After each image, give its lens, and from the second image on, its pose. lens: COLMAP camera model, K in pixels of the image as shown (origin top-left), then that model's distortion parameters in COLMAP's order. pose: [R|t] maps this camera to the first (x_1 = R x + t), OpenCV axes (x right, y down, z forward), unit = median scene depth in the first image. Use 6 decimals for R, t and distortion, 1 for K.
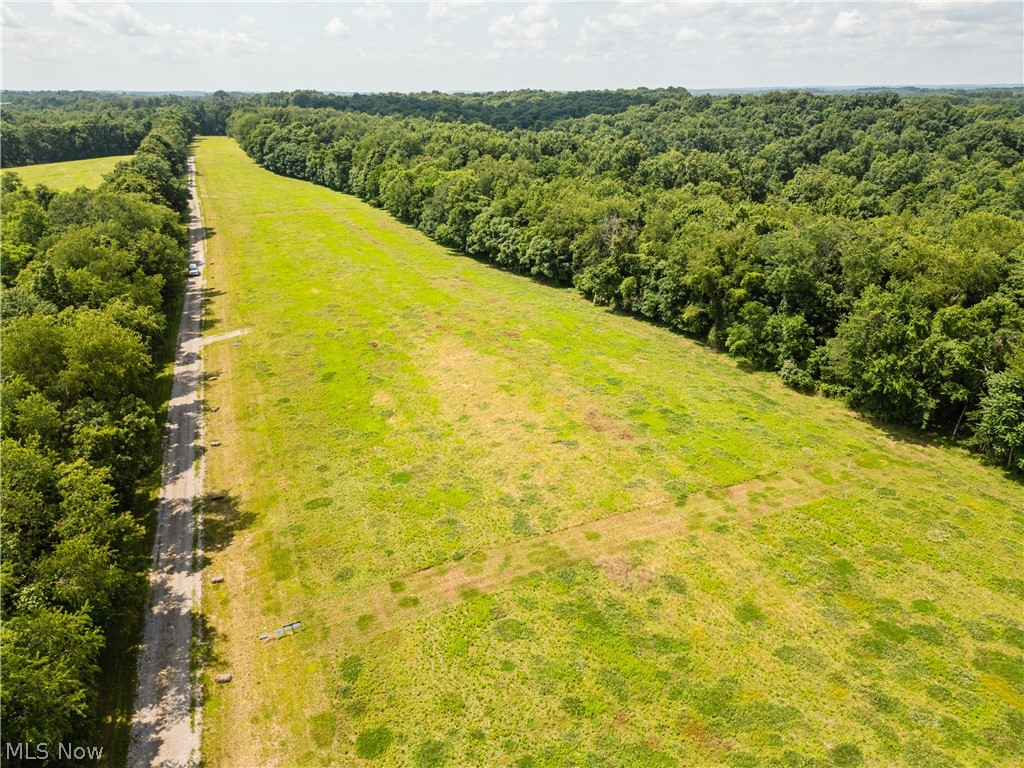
lens RADIAL K [[719.5, 0, 506.5], [0, 719.5, 381.3], [0, 0, 1]] dist [0.059874, -0.050818]
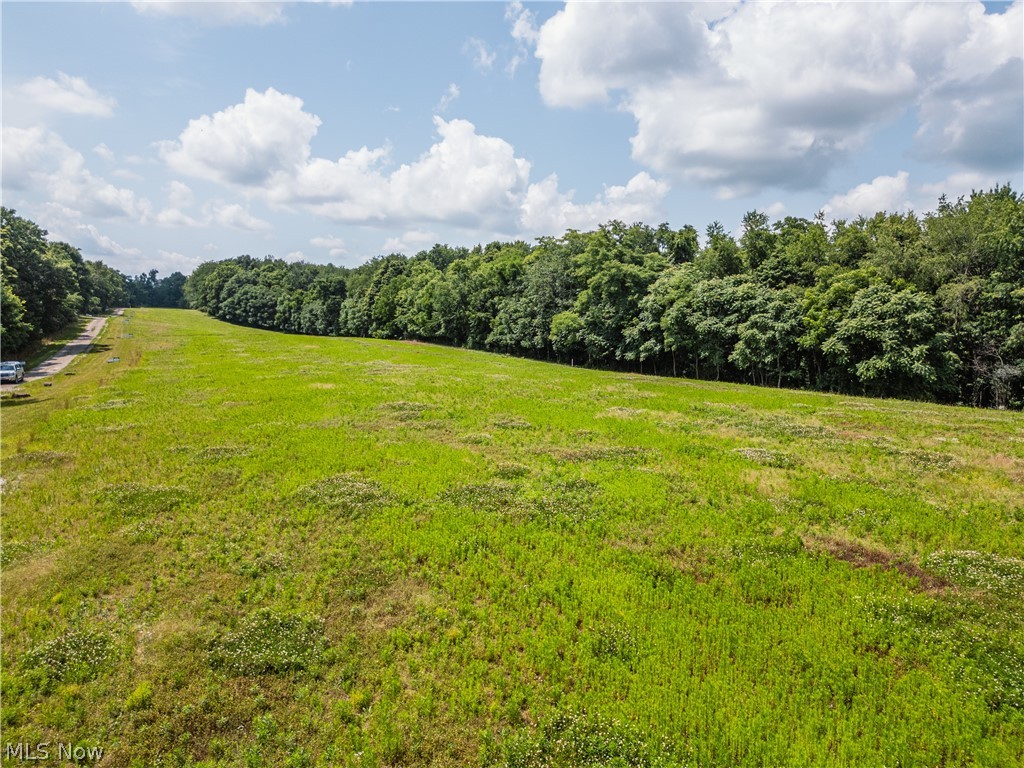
lens RADIAL K [[719.5, 0, 507.9], [0, 719.5, 386.9], [0, 0, 1]] dist [0.059874, -0.050818]
pose [[0.997554, 0.018789, 0.067328, -0.192279], [0.000593, 0.960891, -0.276928, -0.033150], [-0.069898, 0.276290, 0.958529, 0.641821]]
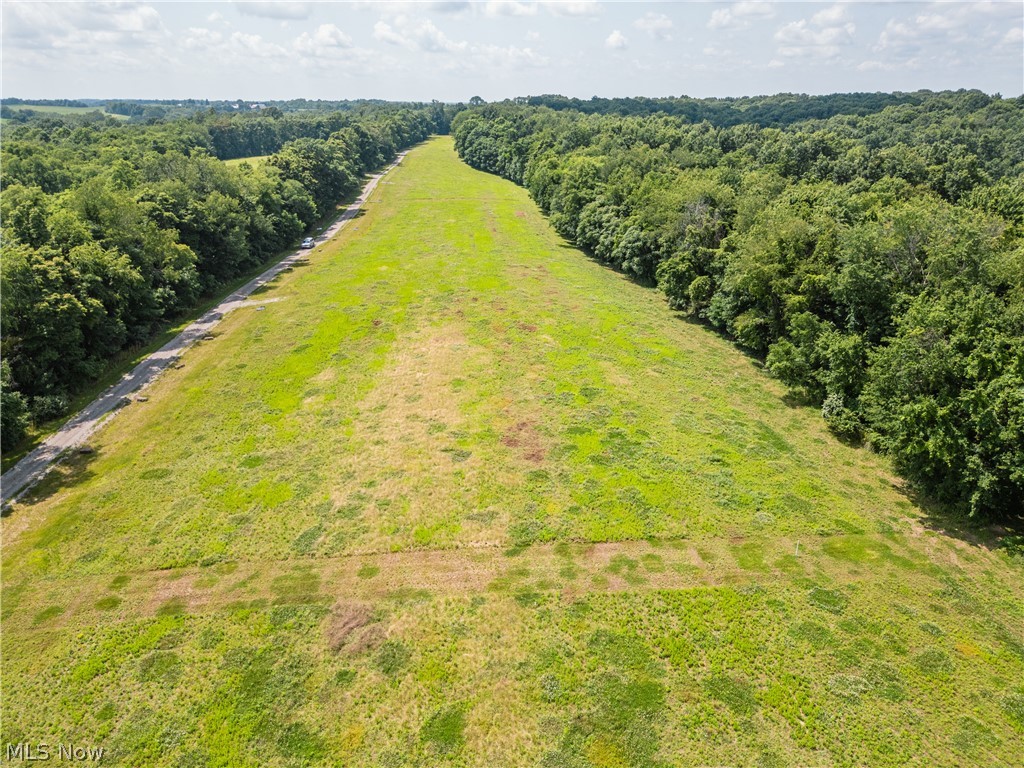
lens RADIAL K [[719.5, 0, 507.3], [0, 719.5, 379.9], [0, 0, 1]] dist [0.059874, -0.050818]
pose [[0.941577, 0.123854, -0.313197, 0.198486], [-0.128315, 0.991713, 0.006416, -0.004009], [0.311396, 0.034147, 0.949667, 0.132166]]
